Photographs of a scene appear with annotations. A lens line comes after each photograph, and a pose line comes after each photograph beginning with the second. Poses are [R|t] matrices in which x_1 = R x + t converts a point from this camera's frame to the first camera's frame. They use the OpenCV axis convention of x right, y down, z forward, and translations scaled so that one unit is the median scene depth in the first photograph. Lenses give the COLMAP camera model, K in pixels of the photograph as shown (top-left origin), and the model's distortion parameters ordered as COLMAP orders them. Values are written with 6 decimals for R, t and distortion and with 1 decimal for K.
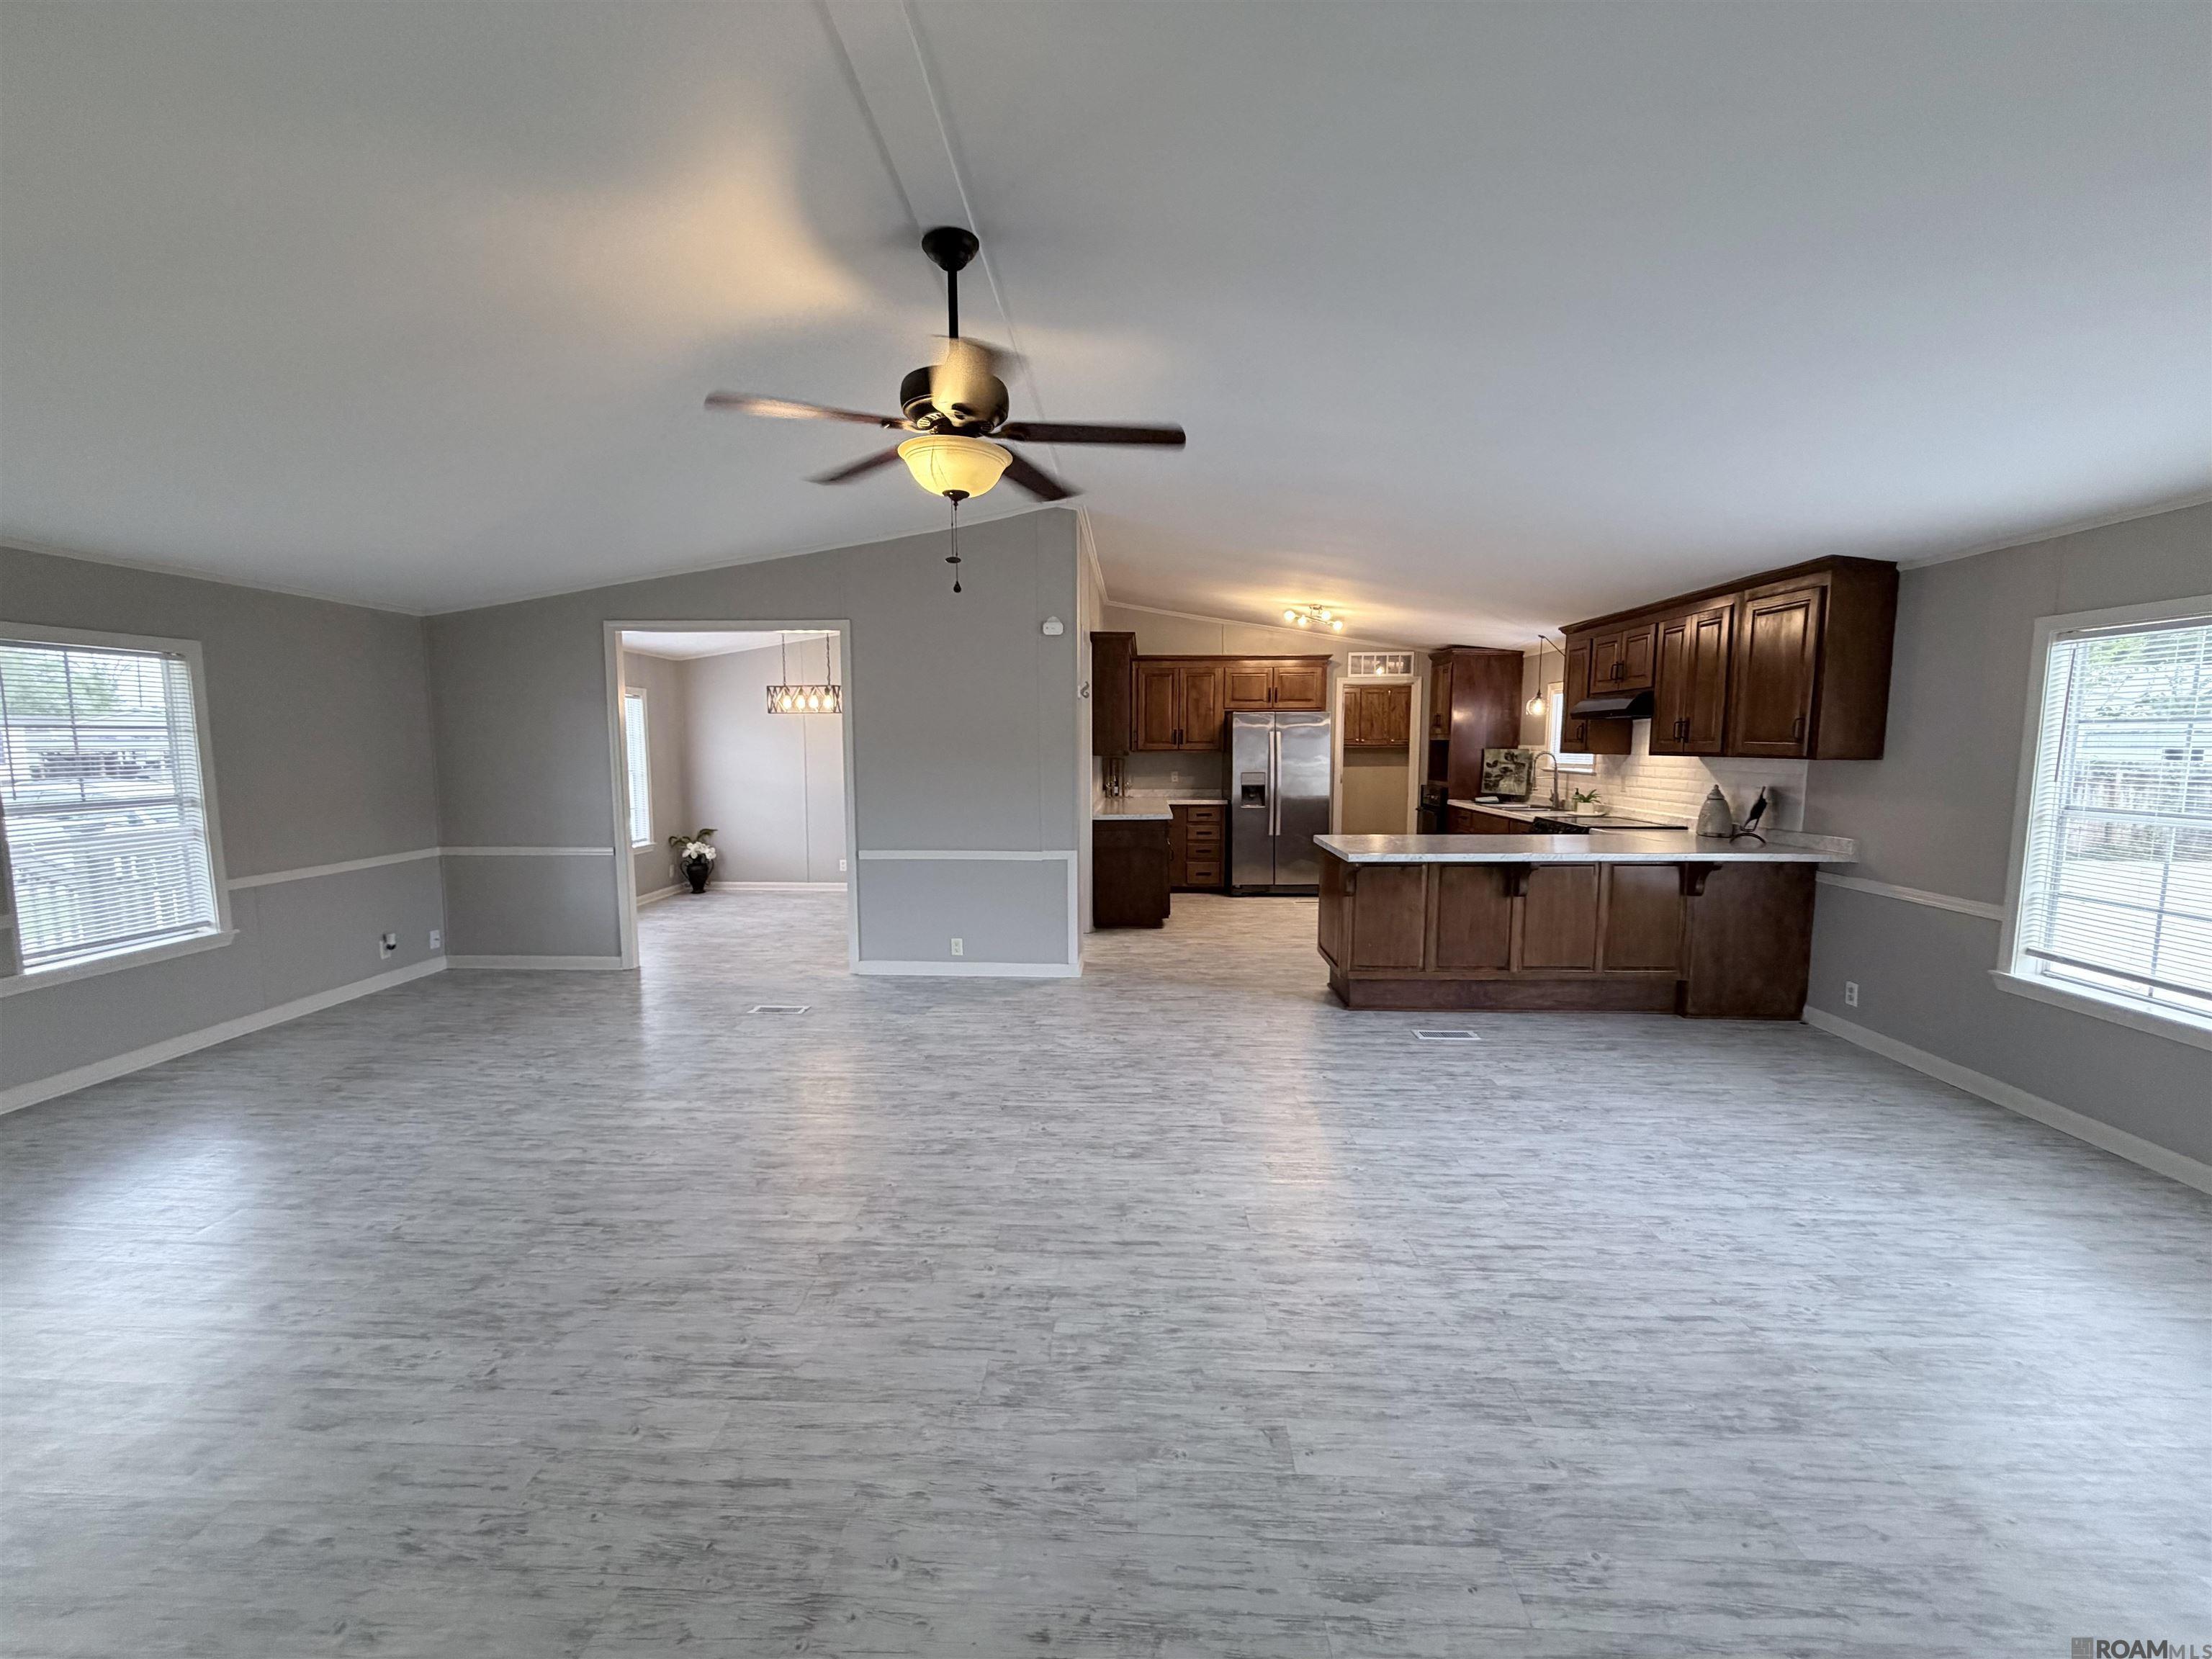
lens RADIAL K [[883.7, 0, 1107.4], [0, 883.7, 829.7], [0, 0, 1]] dist [0.015818, 0.000650]
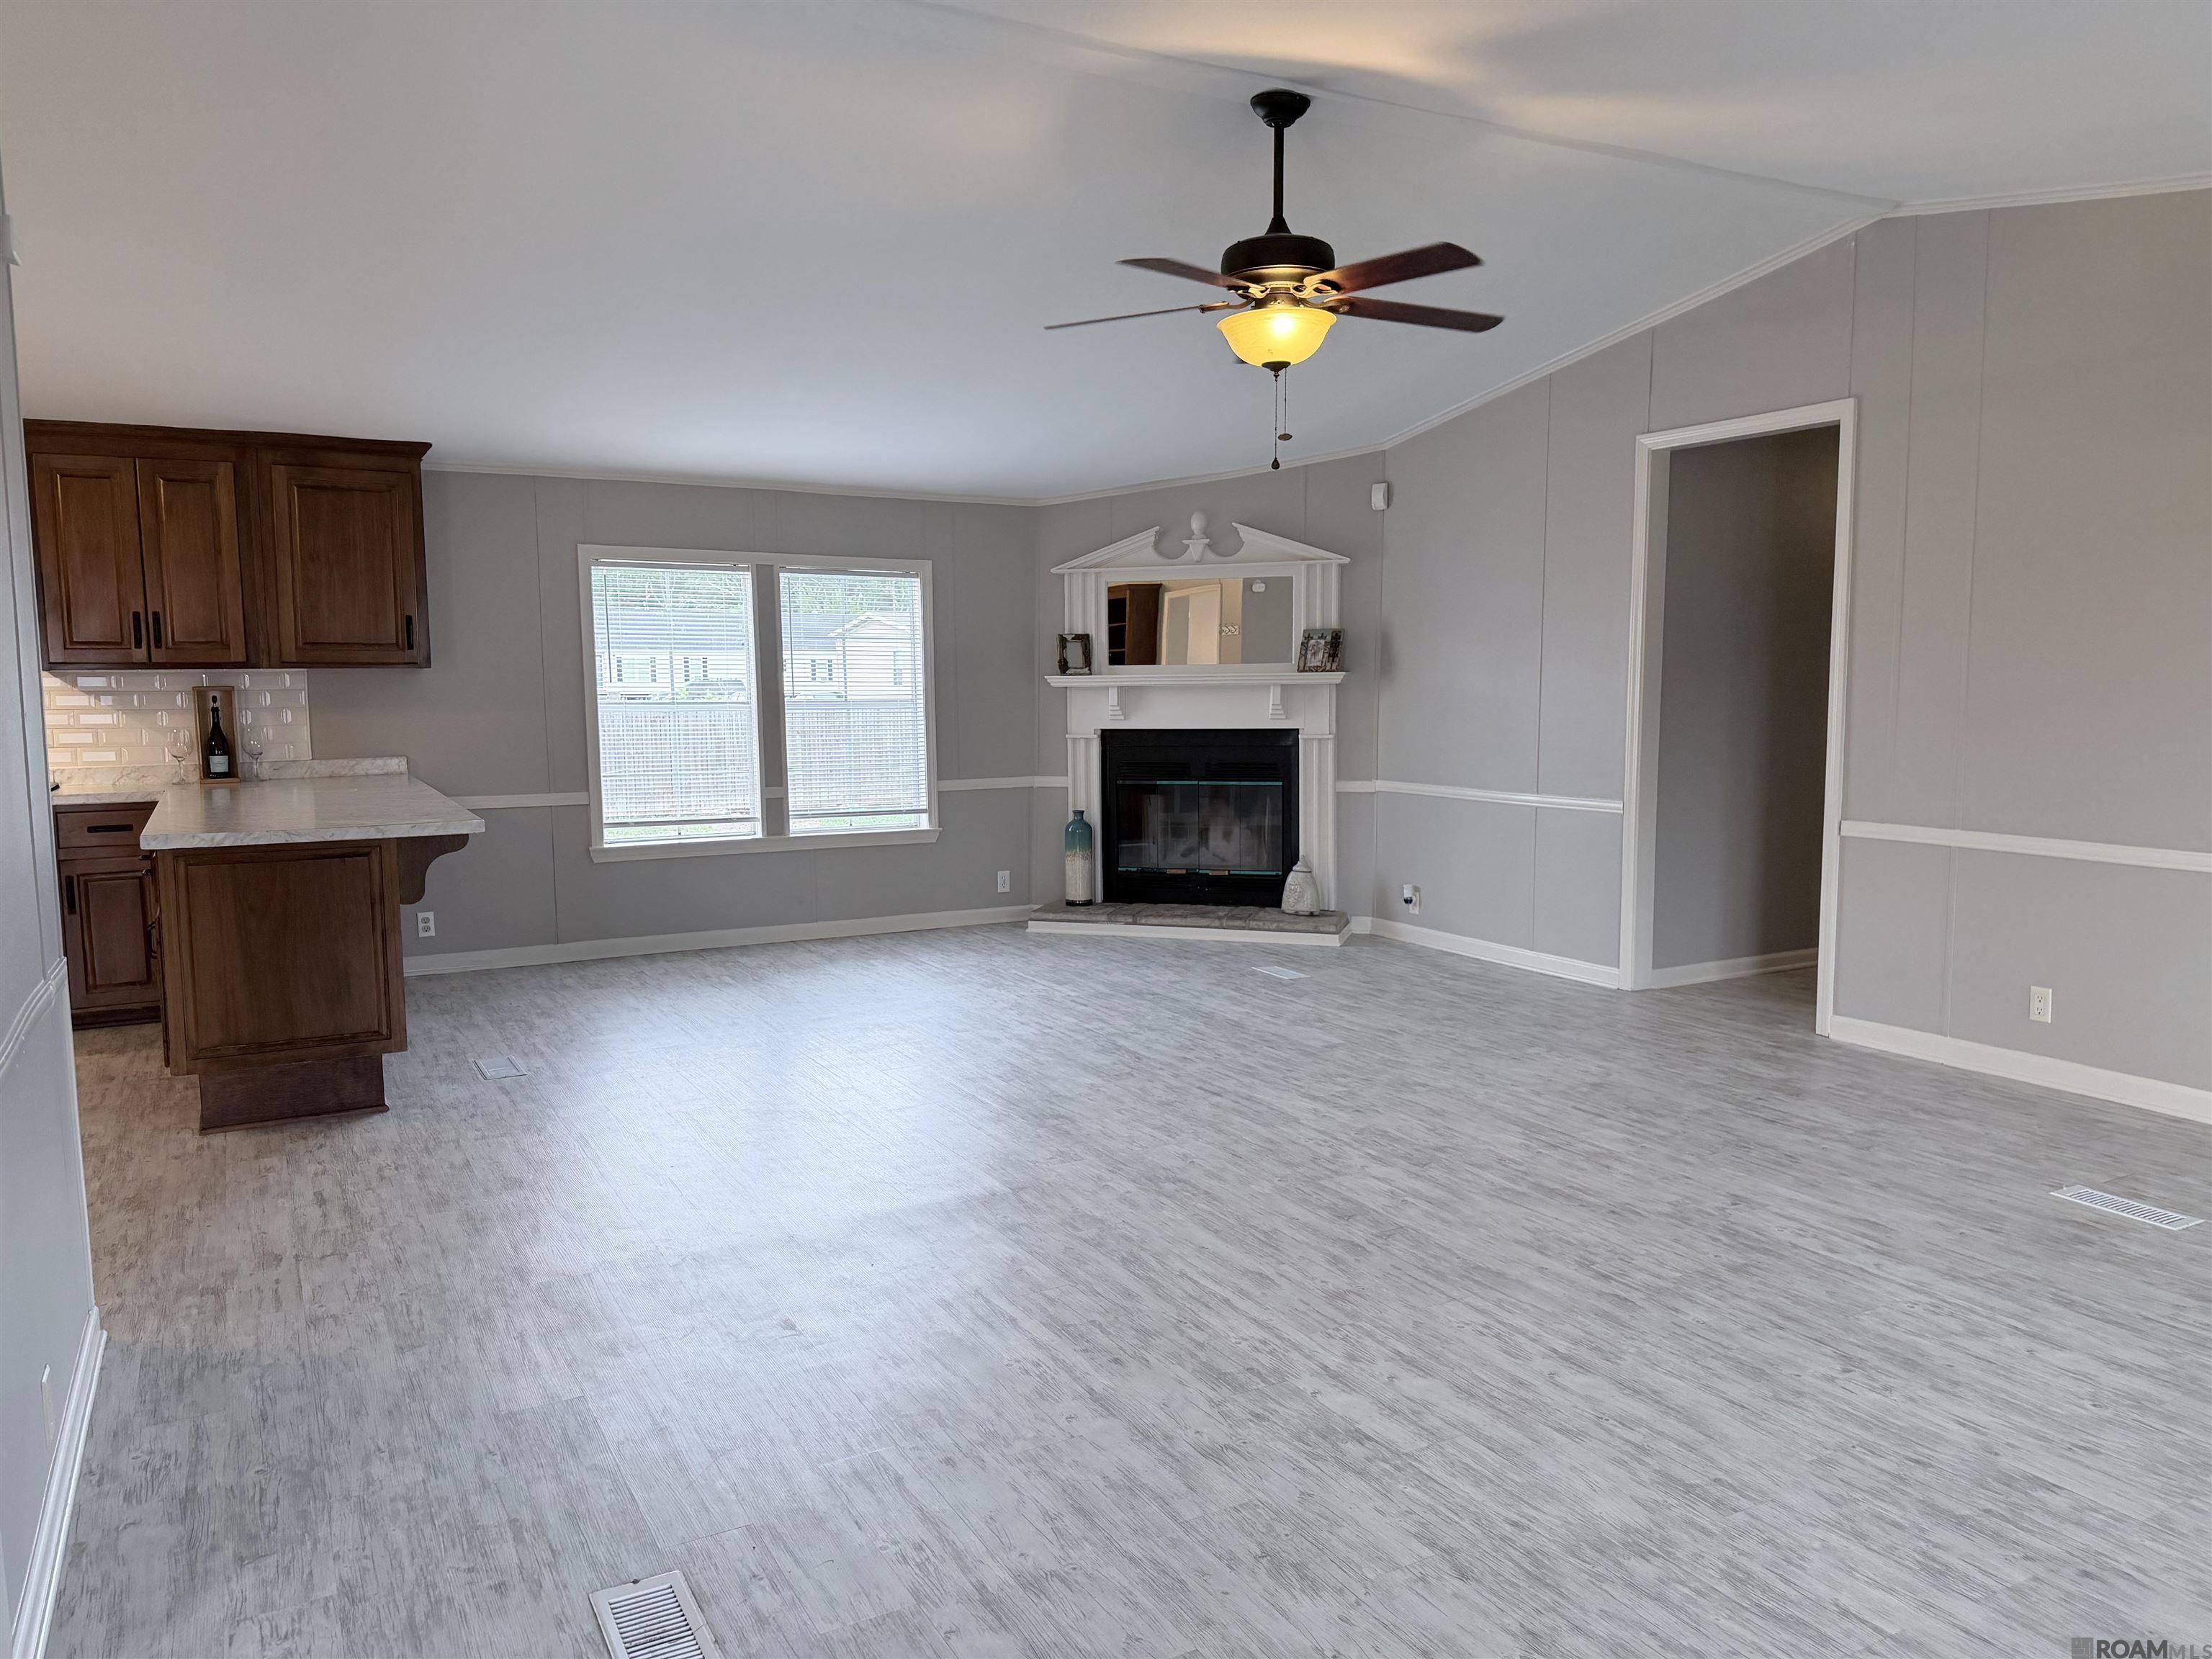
lens RADIAL K [[1551.6, 0, 1097.2], [0, 1551.6, 837.4], [0, 0, 1]] dist [0.028314, -0.014178]
pose [[-0.512452, -0.084749, 0.854523, -1.249568], [0.101114, 0.982240, 0.158053, -0.123646], [-0.852742, 0.167399, -0.494782, 1.687661]]
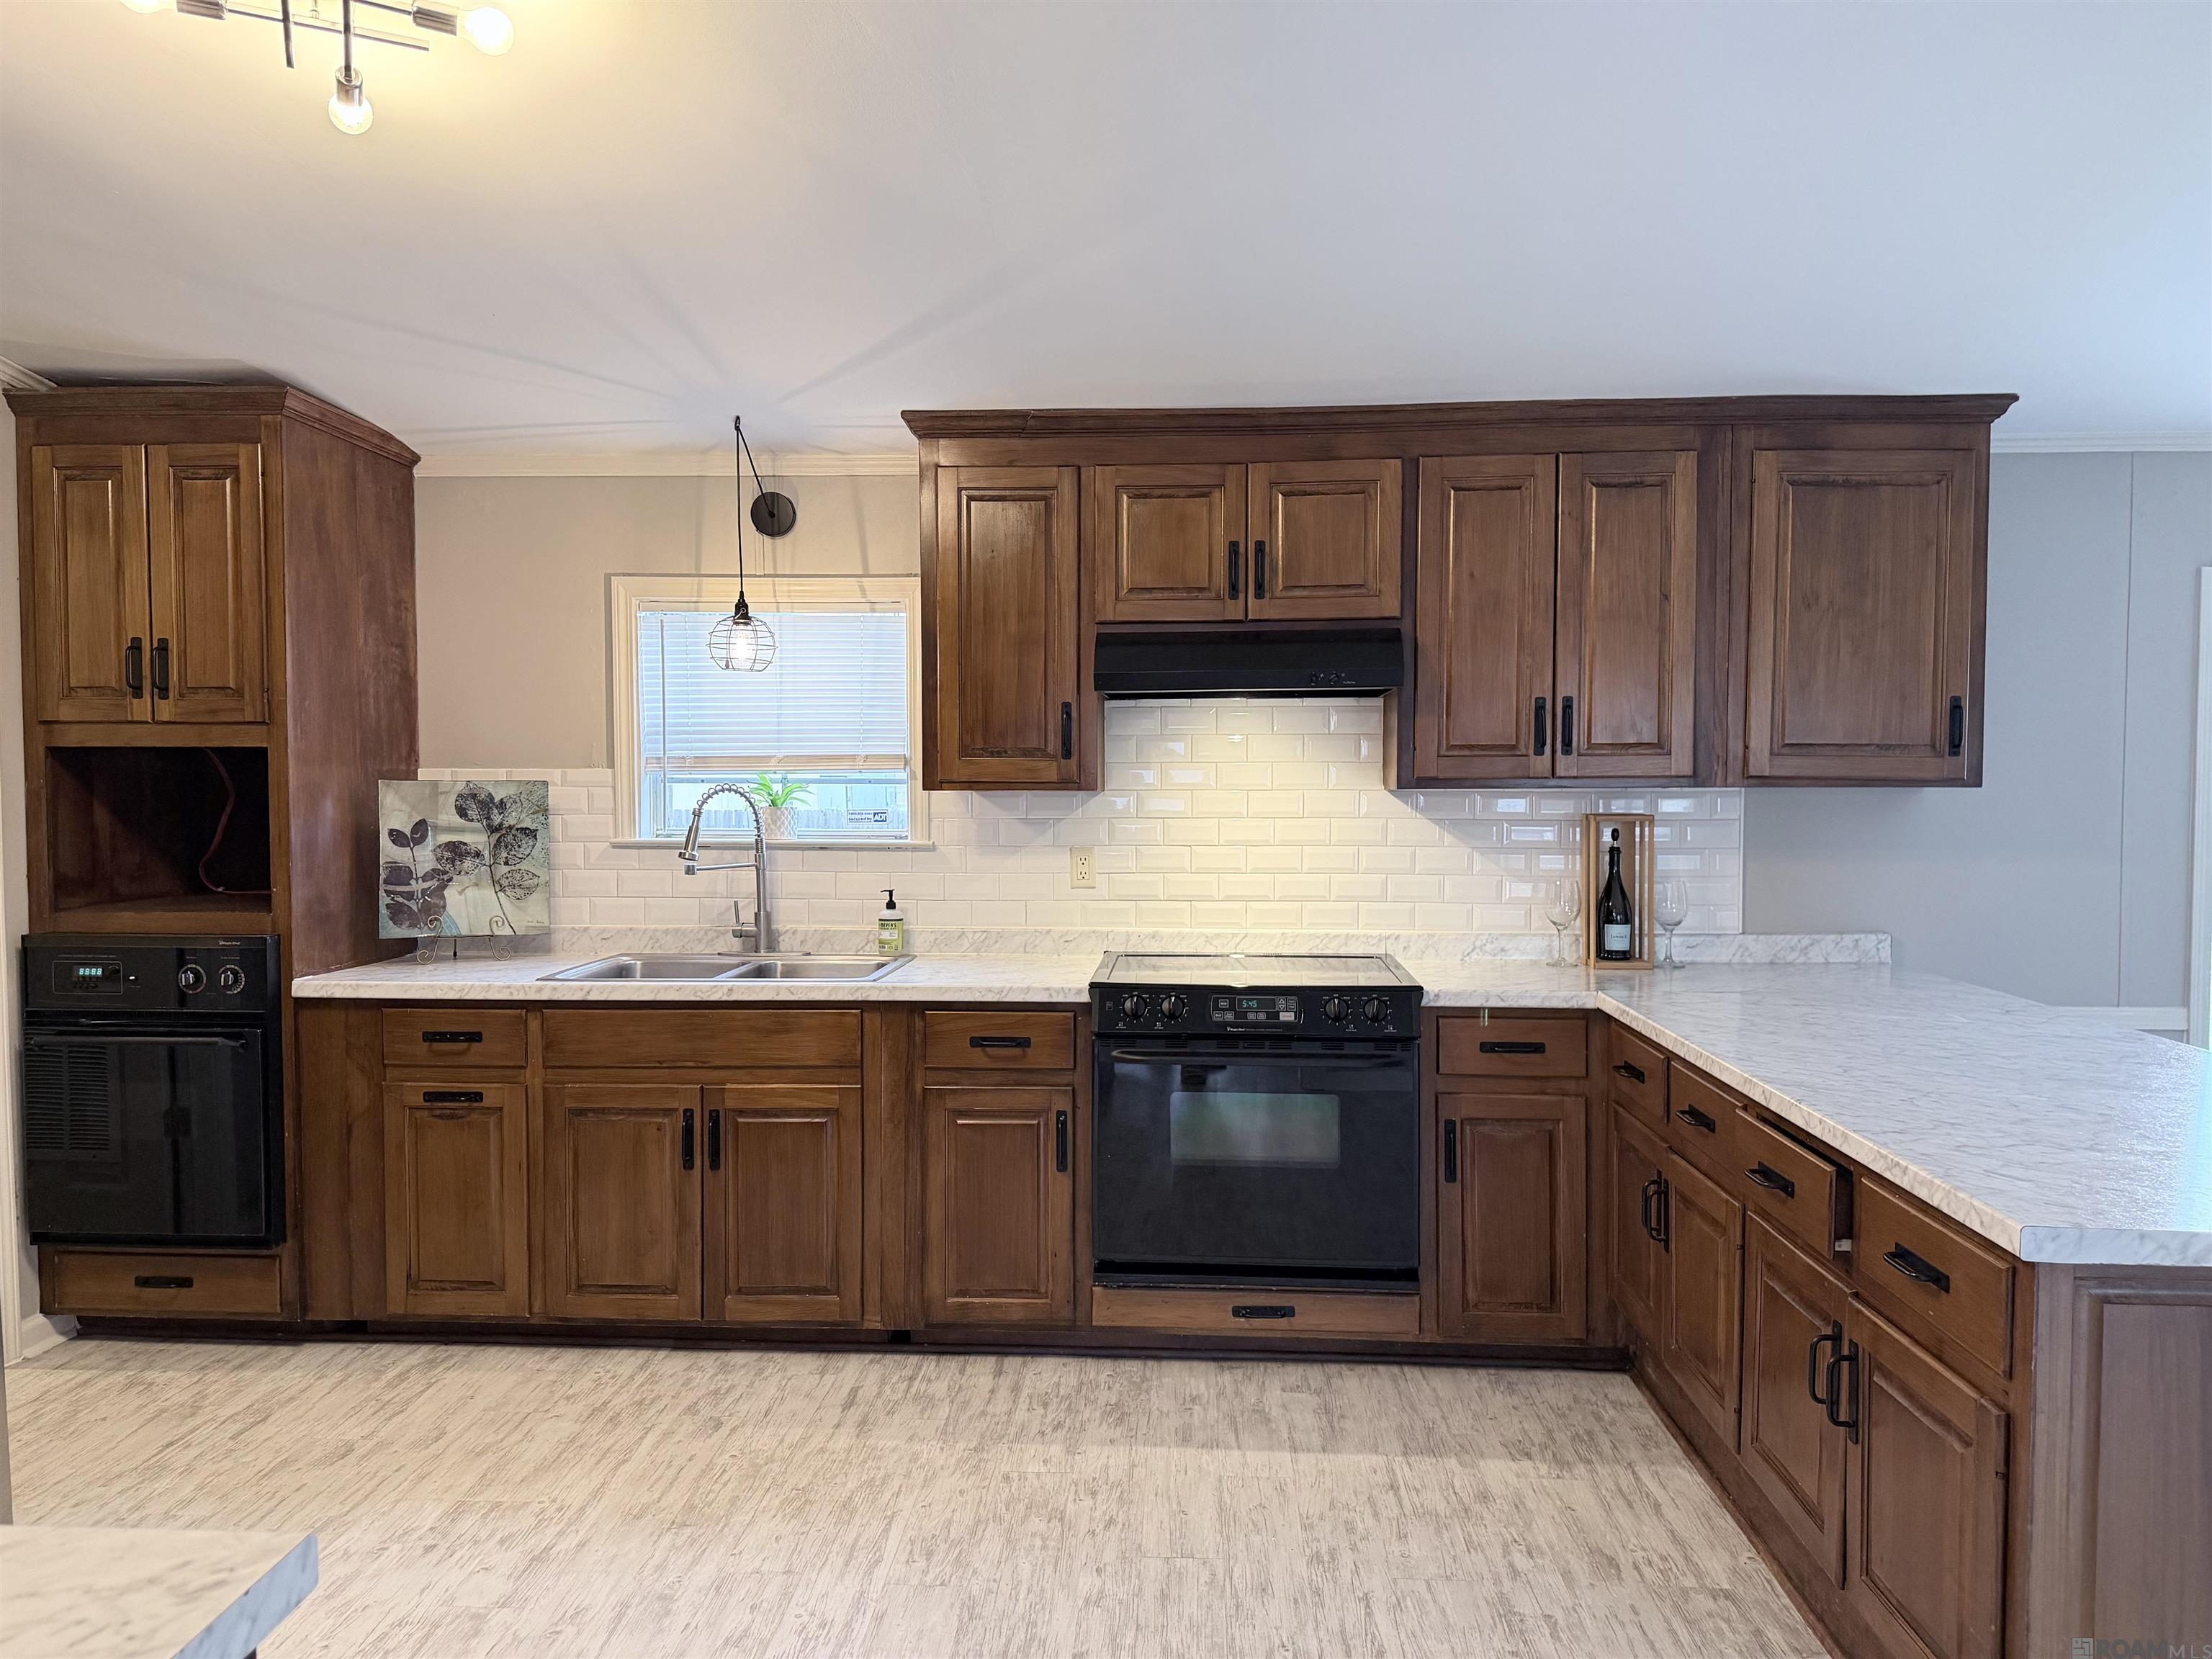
lens RADIAL K [[1551.6, 0, 1103.7], [0, 1551.6, 831.3], [0, 0, 1]] dist [0.028314, -0.014178]
pose [[0.013595, -0.037133, 0.999218, -0.164148], [0.100988, 0.994251, 0.035574, -0.185287], [-0.994795, 0.100425, 0.017267, 2.029620]]
